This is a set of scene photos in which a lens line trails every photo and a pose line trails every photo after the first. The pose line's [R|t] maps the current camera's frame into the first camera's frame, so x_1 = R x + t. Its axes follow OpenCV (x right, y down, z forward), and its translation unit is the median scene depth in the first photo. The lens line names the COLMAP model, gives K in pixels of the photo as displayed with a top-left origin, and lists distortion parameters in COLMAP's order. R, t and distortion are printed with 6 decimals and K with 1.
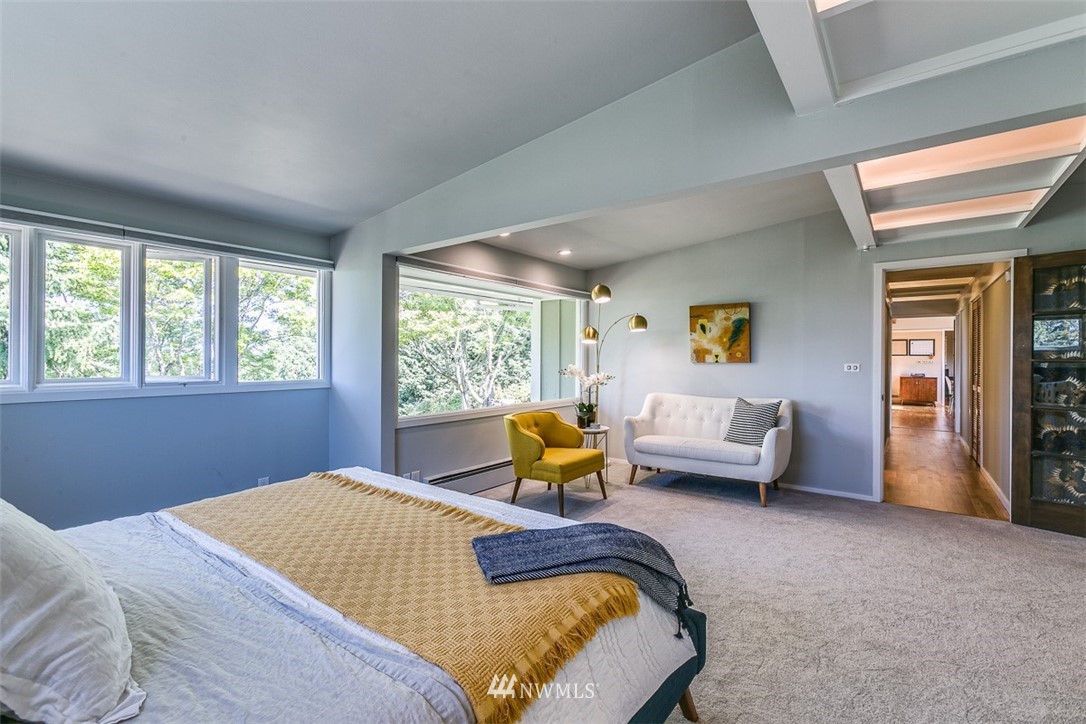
lens RADIAL K [[482.5, 0, 539.9], [0, 482.5, 359.9], [0, 0, 1]] dist [-0.001545, 0.000026]
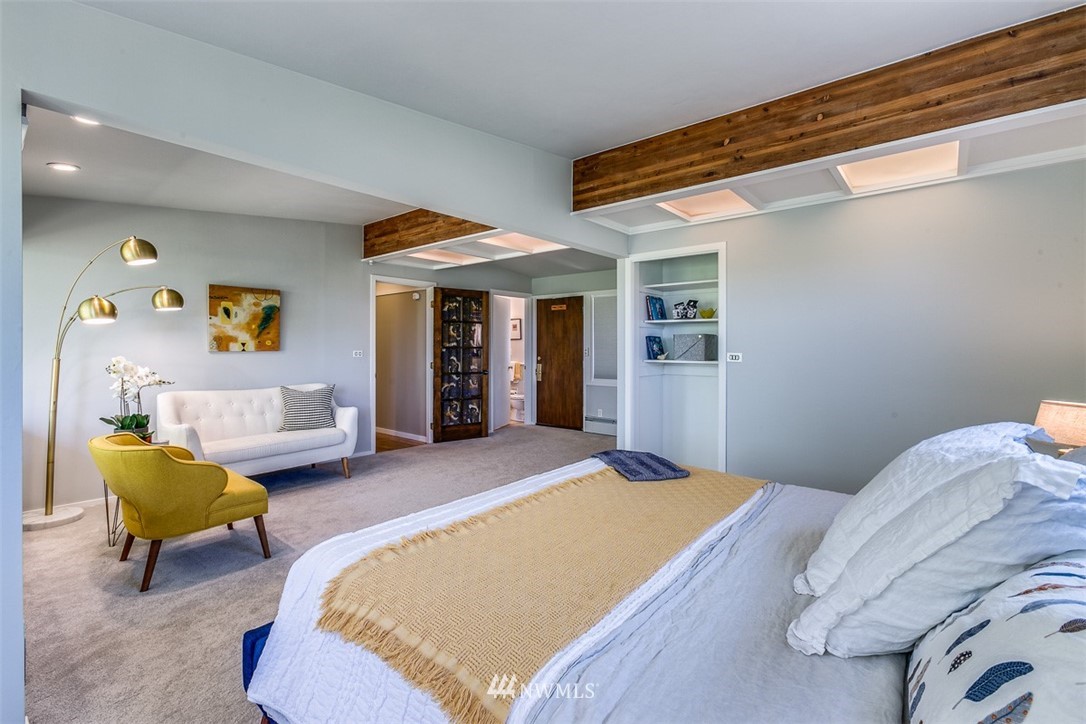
lens RADIAL K [[482.5, 0, 539.6], [0, 482.5, 352.4], [0, 0, 1]] dist [-0.001545, 0.000026]
pose [[0.048451, -0.013838, 0.998730, -0.520260], [0.003765, 0.999899, 0.013672, -0.002722], [-0.998818, 0.003098, 0.048498, 0.404880]]
